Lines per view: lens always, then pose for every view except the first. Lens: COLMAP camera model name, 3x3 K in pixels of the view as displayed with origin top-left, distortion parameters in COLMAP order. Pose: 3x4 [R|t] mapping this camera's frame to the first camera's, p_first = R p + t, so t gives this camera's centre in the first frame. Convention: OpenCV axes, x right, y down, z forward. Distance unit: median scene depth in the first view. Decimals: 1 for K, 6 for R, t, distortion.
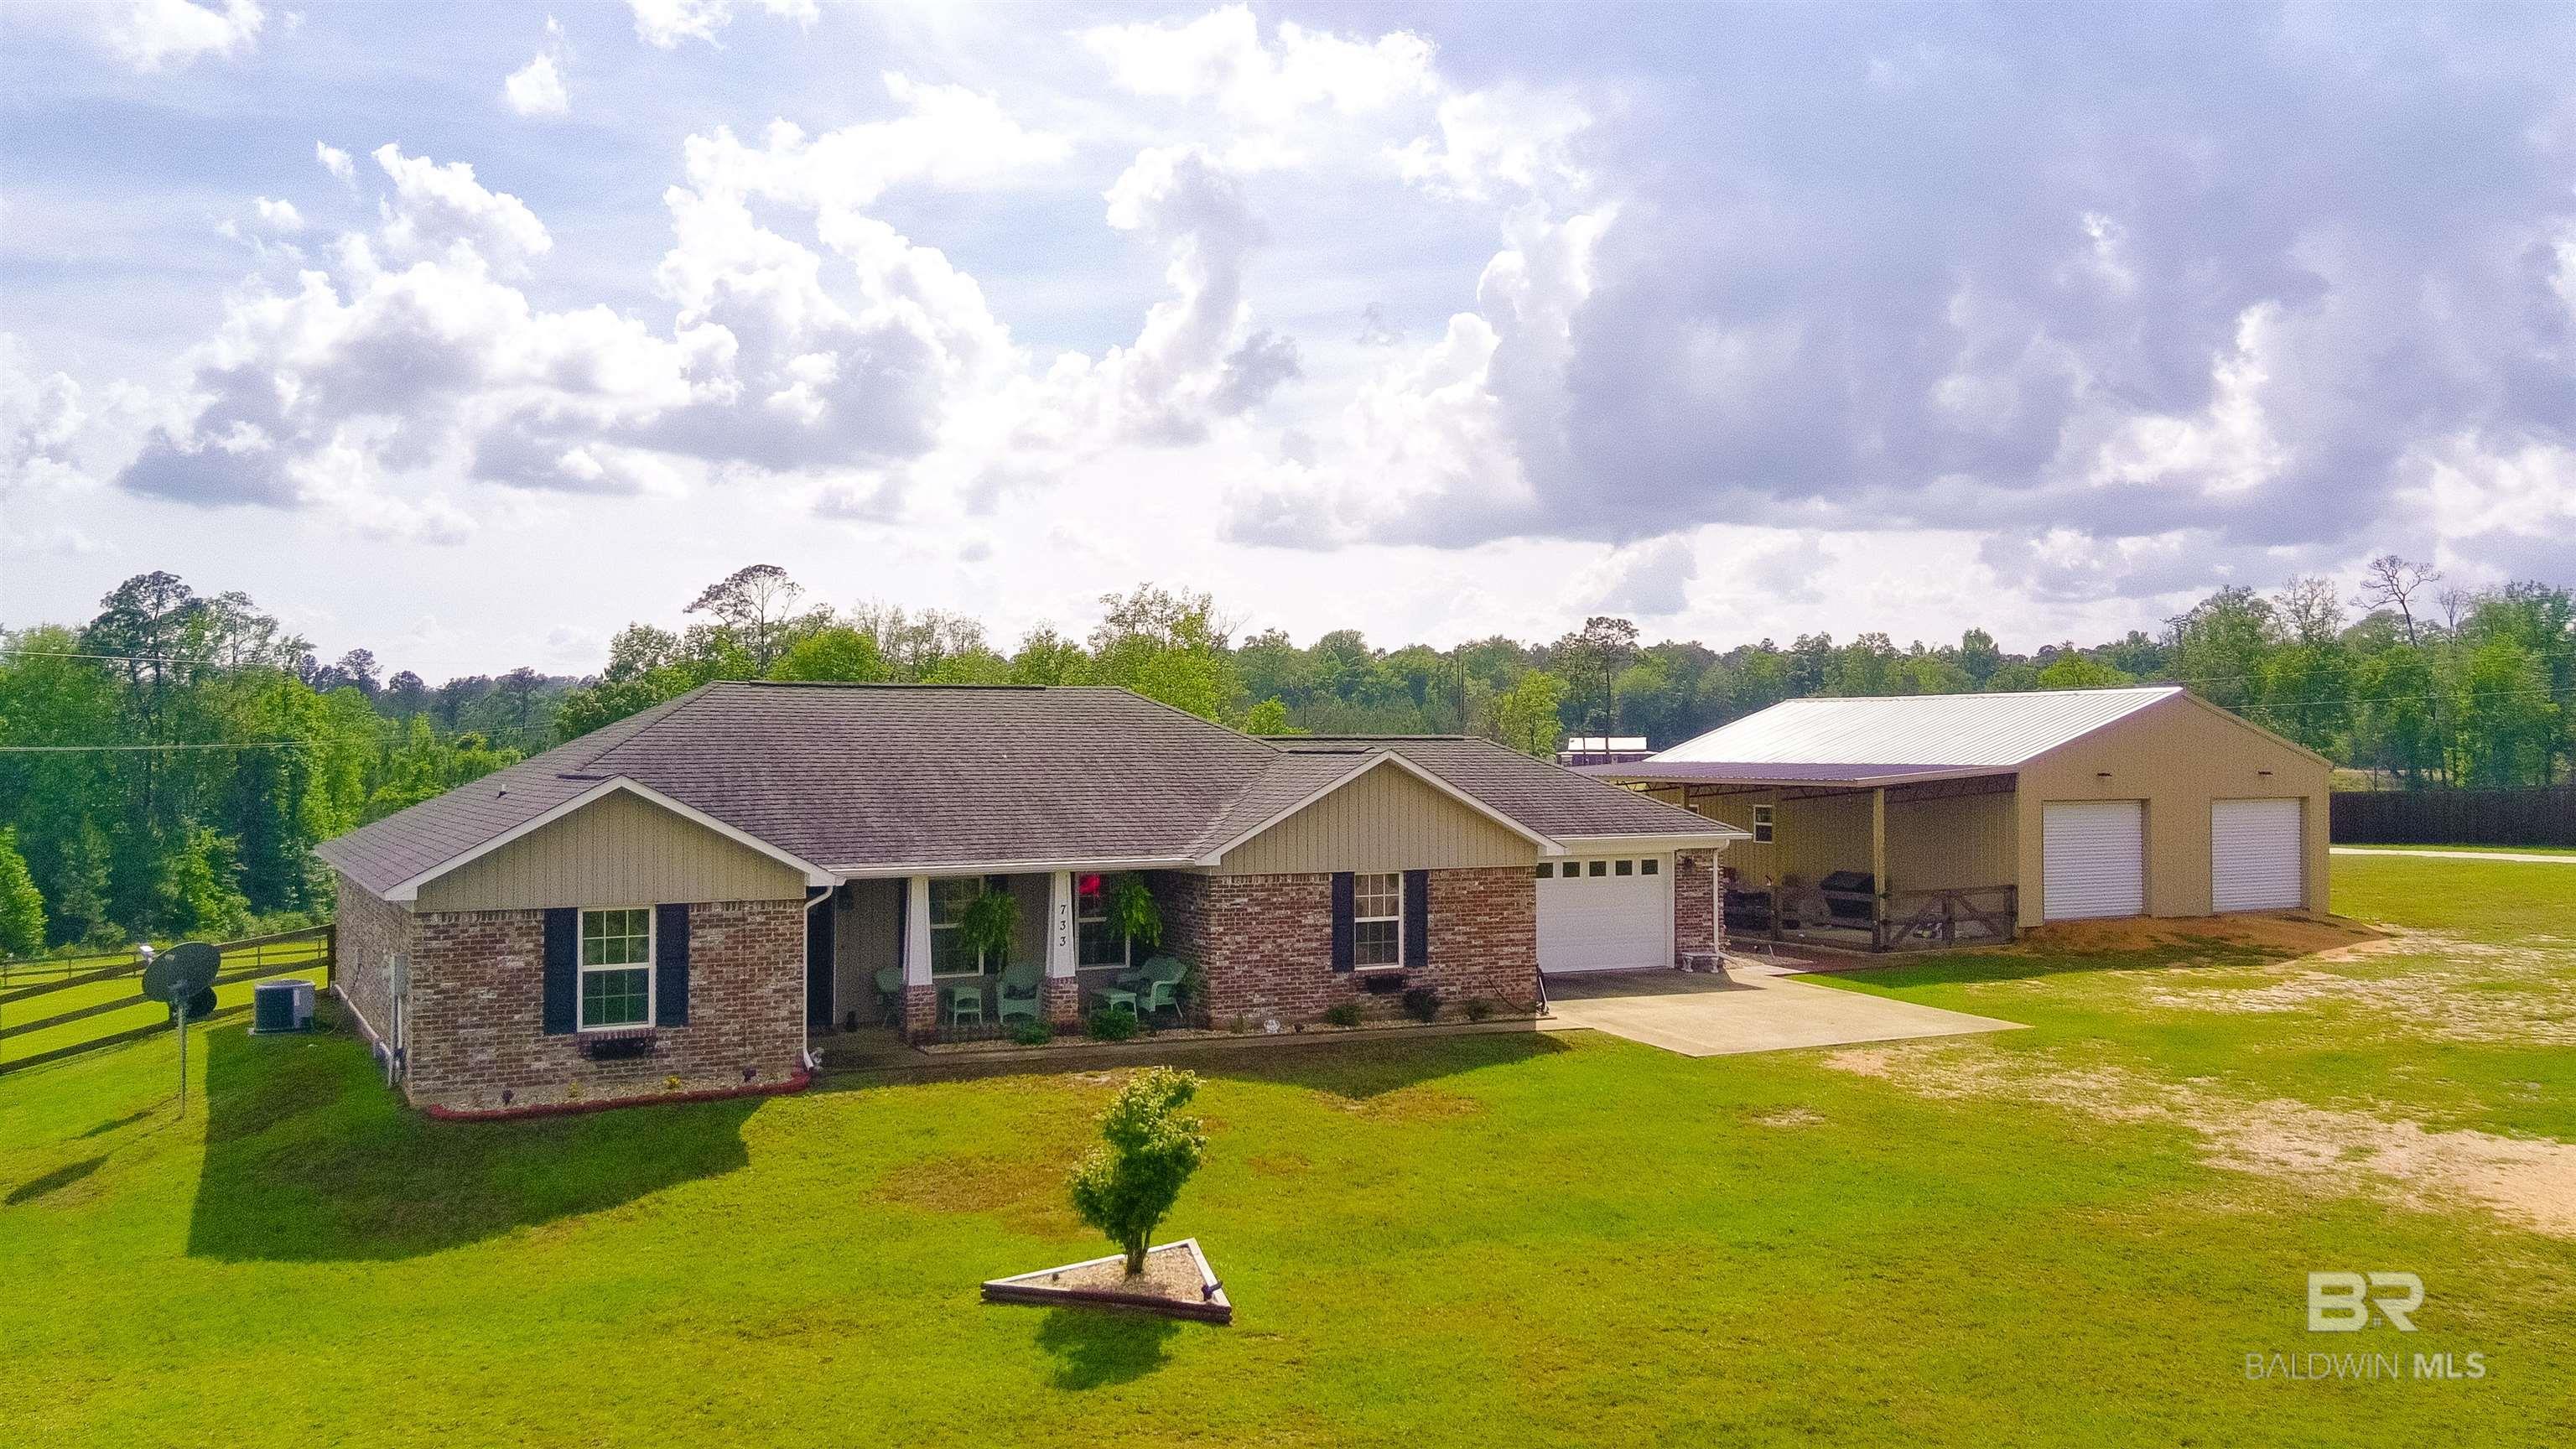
lens RADIAL K [[2132.3, 0, 1281.3], [0, 2132.3, 736.2], [0, 0, 1]] dist [0.129568, -0.217228]
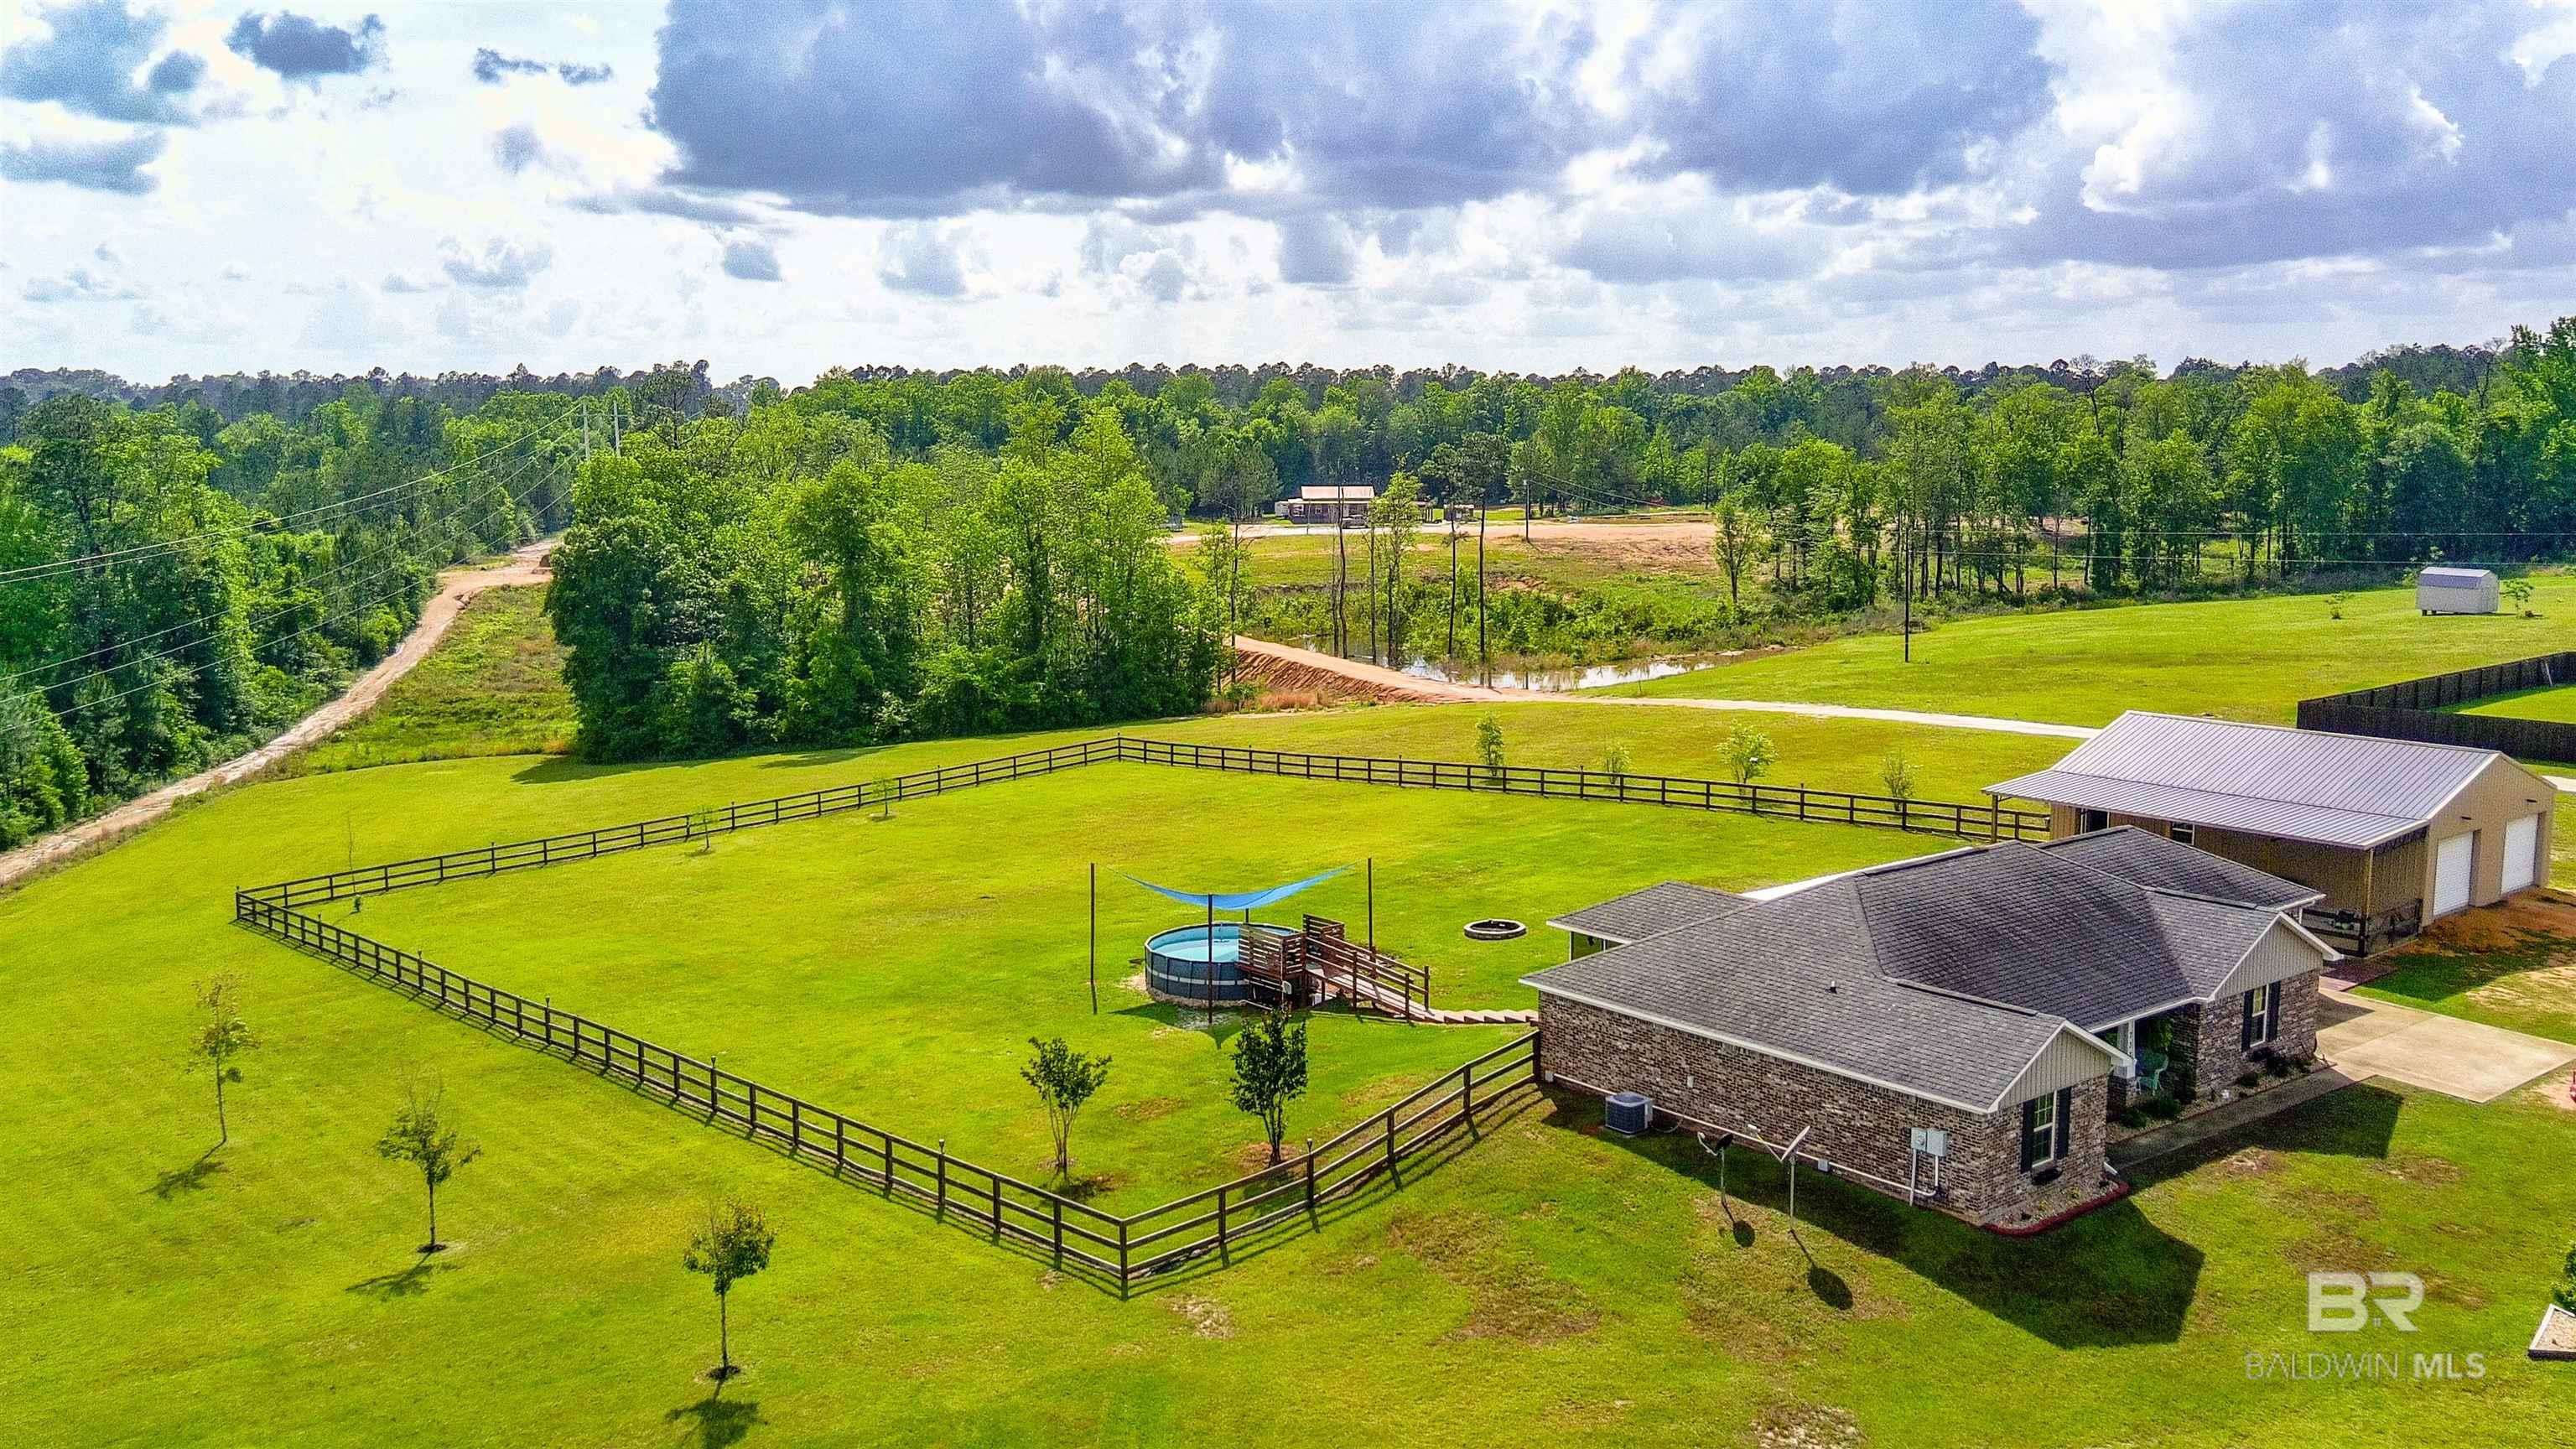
lens RADIAL K [[2132.3, 0, 1281.3], [0, 2132.3, 736.2], [0, 0, 1]] dist [0.129568, -0.217228]
pose [[0.978705, -0.028615, 0.203267, -0.145583], [-0.001744, 0.989042, 0.147626, -0.052184], [-0.205264, -0.144837, 0.967930, -0.052949]]
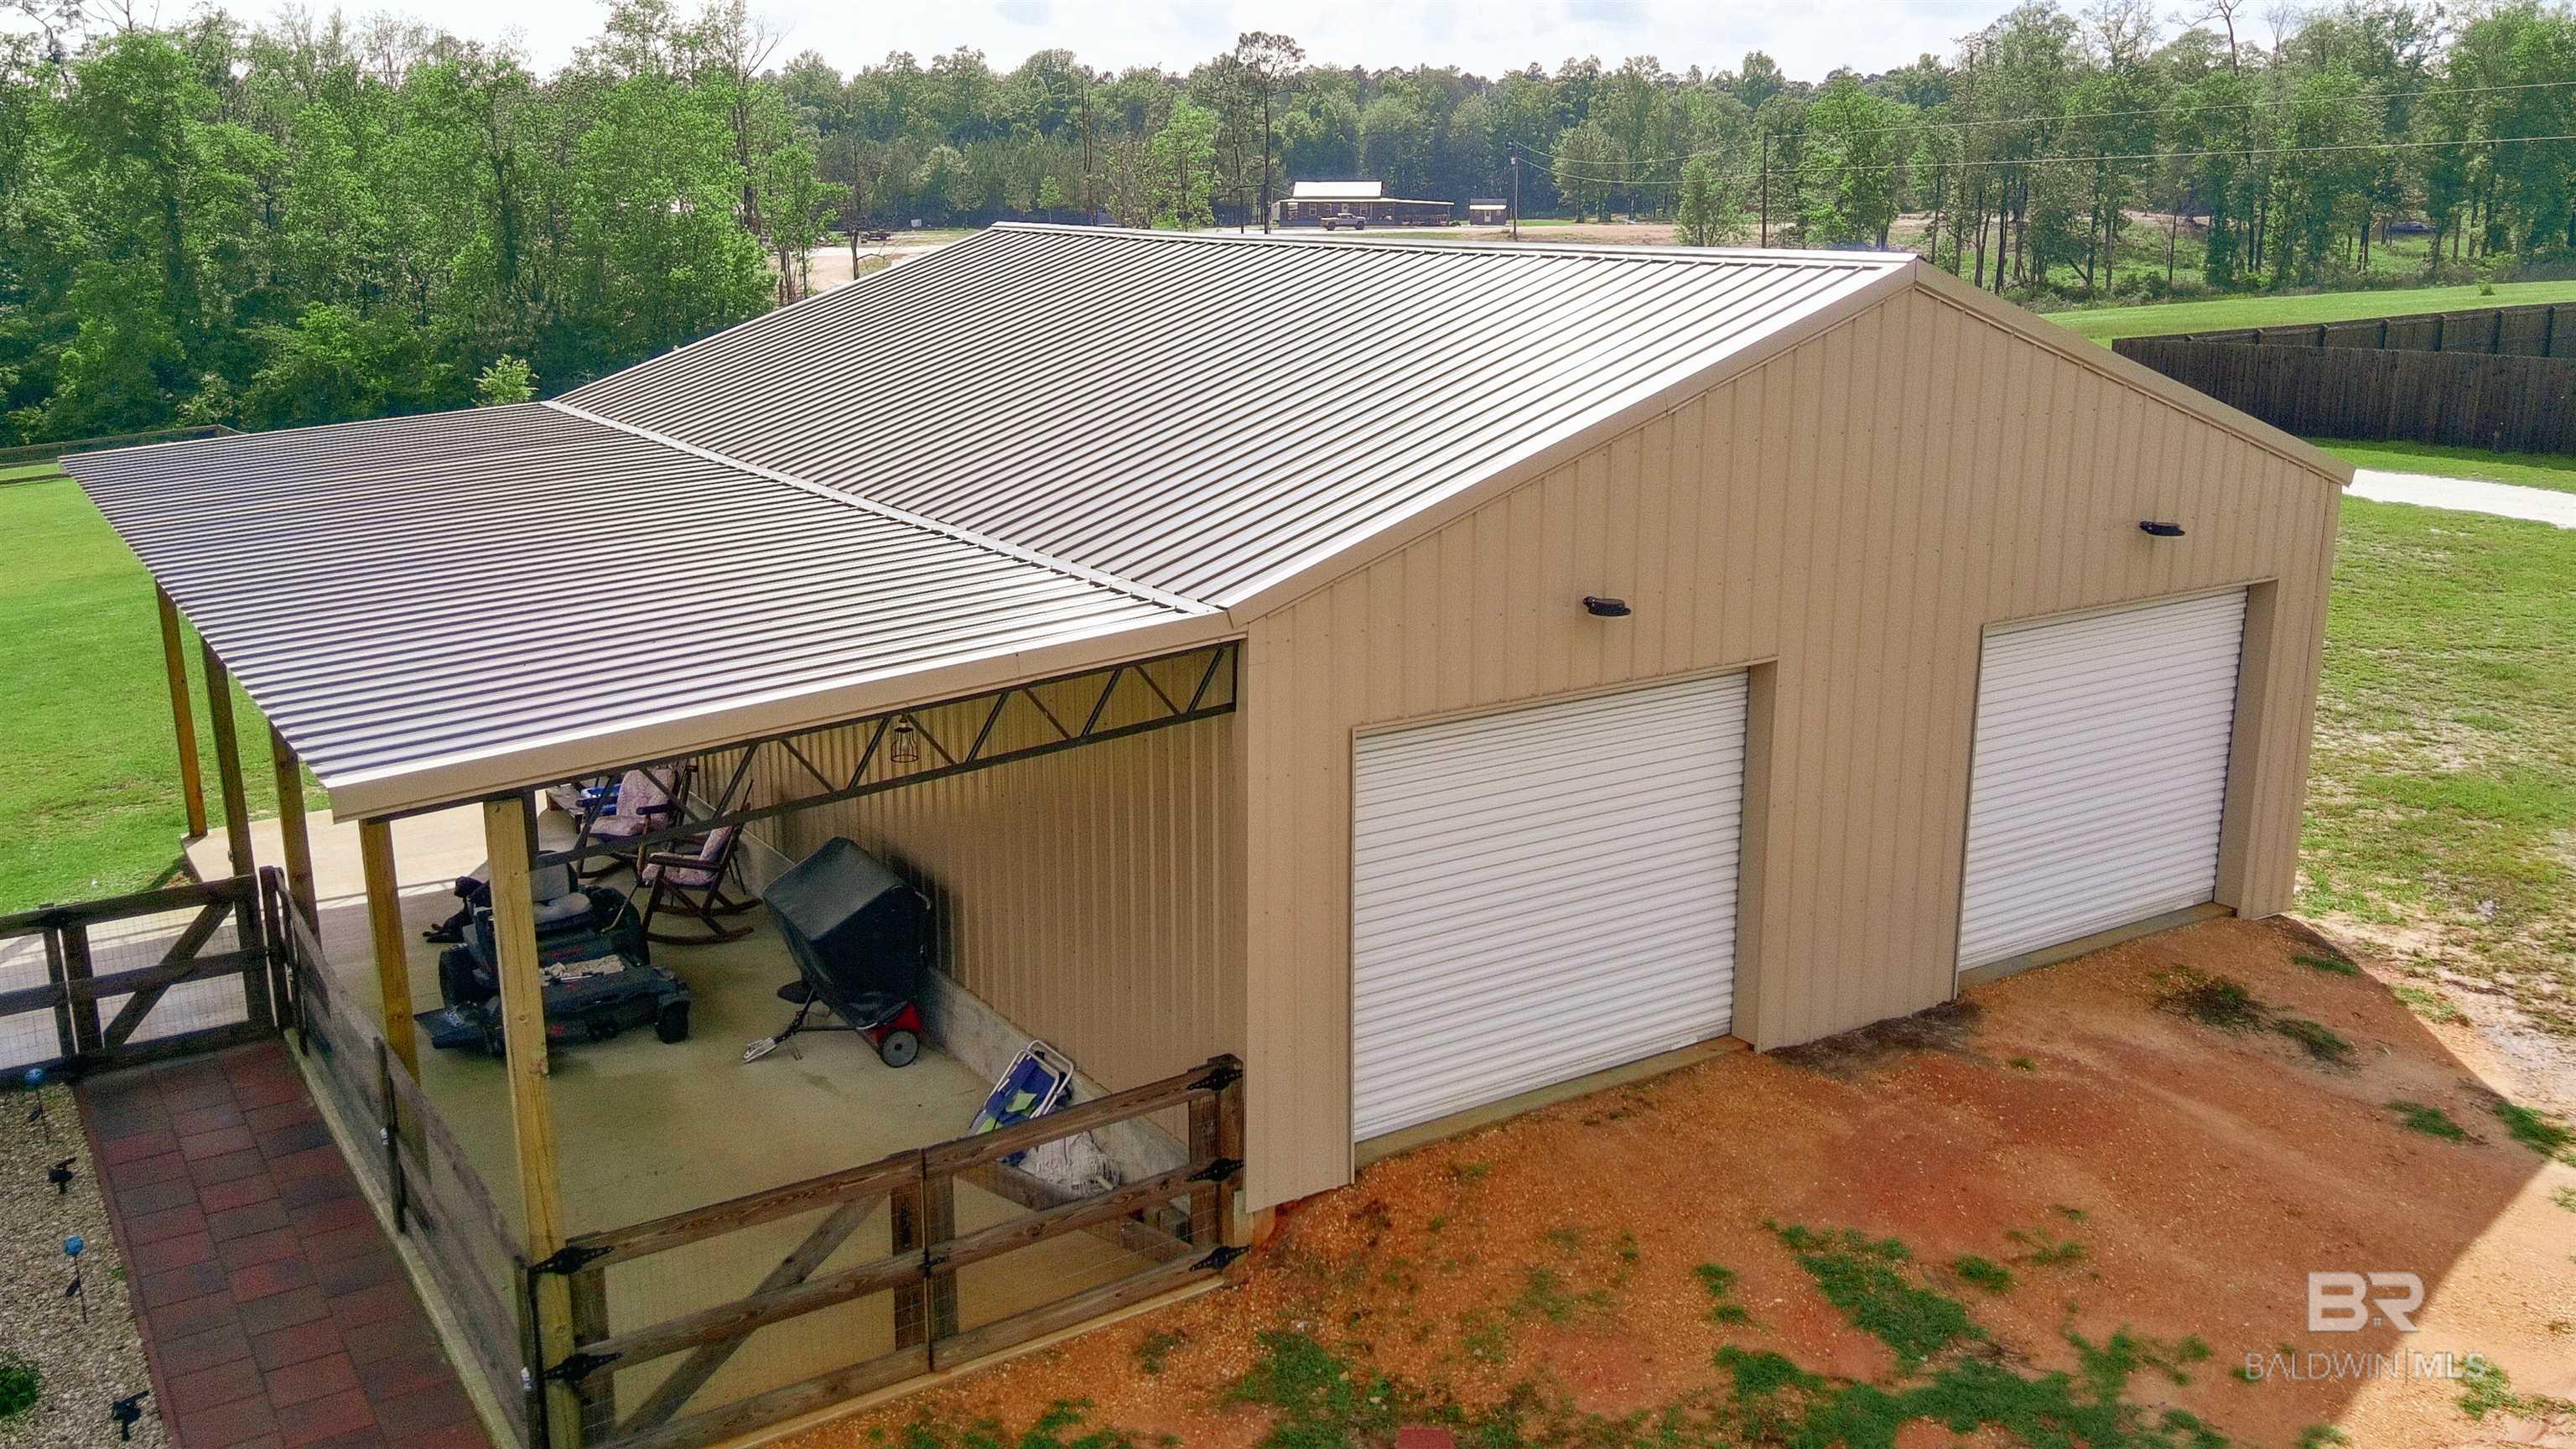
lens RADIAL K [[2132.3, 0, 1281.3], [0, 2132.3, 736.2], [0, 0, 1]] dist [0.129568, -0.217228]
pose [[0.995317, -0.023966, 0.093649, 0.064884], [-0.000708, 0.966949, 0.254970, -0.006936], [-0.096665, -0.253842, 0.962403, 0.153290]]
